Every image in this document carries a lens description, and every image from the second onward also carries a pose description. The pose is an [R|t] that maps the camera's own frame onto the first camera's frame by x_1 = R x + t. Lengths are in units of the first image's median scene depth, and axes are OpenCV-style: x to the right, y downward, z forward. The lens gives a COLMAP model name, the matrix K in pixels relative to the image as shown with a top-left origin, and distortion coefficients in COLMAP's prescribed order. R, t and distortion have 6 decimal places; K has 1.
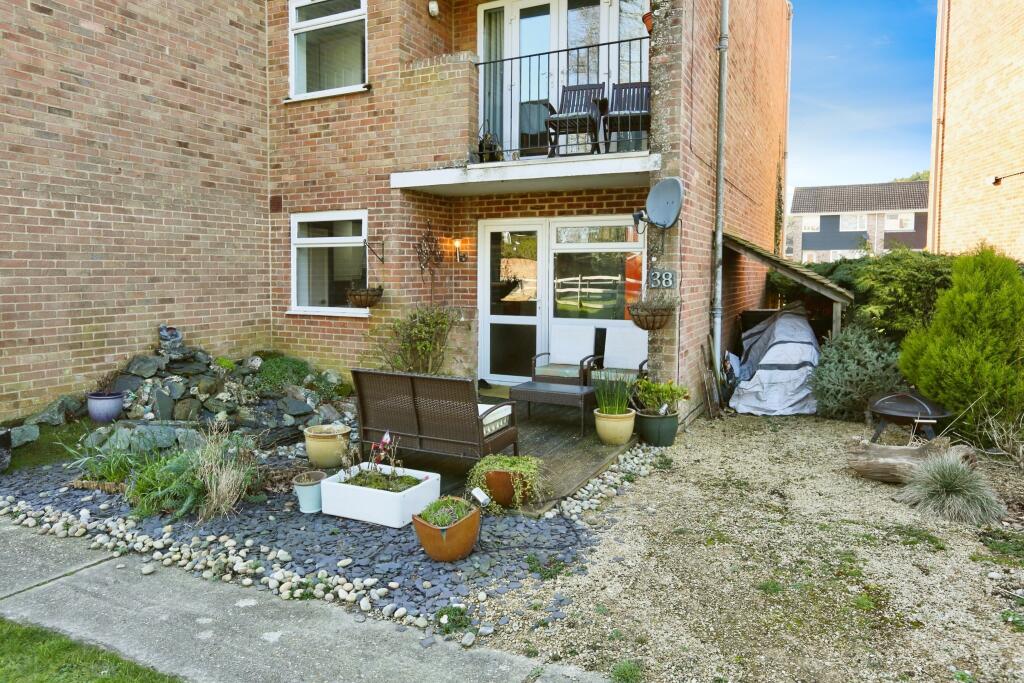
lens RADIAL K [[667.2, 0, 511.0], [0, 667.2, 318.6], [0, 0, 1]] dist [-0.061487, 0.065641]
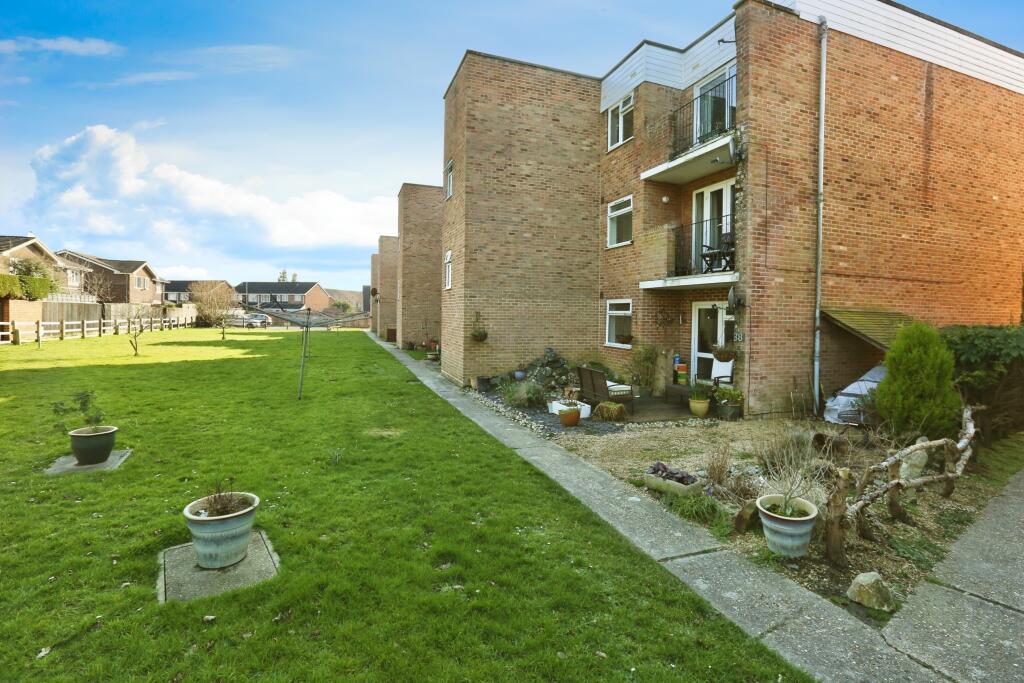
lens RADIAL K [[466.3, 0, 512.0], [0, 466.3, 341.5], [0, 0, 1]] dist [-0.022760, 0.000971]
pose [[0.726063, 0.048613, -0.685908, 0.547394], [-0.065290, 0.997865, 0.001611, -0.004022], [0.684522, 0.043613, 0.727687, -0.351104]]
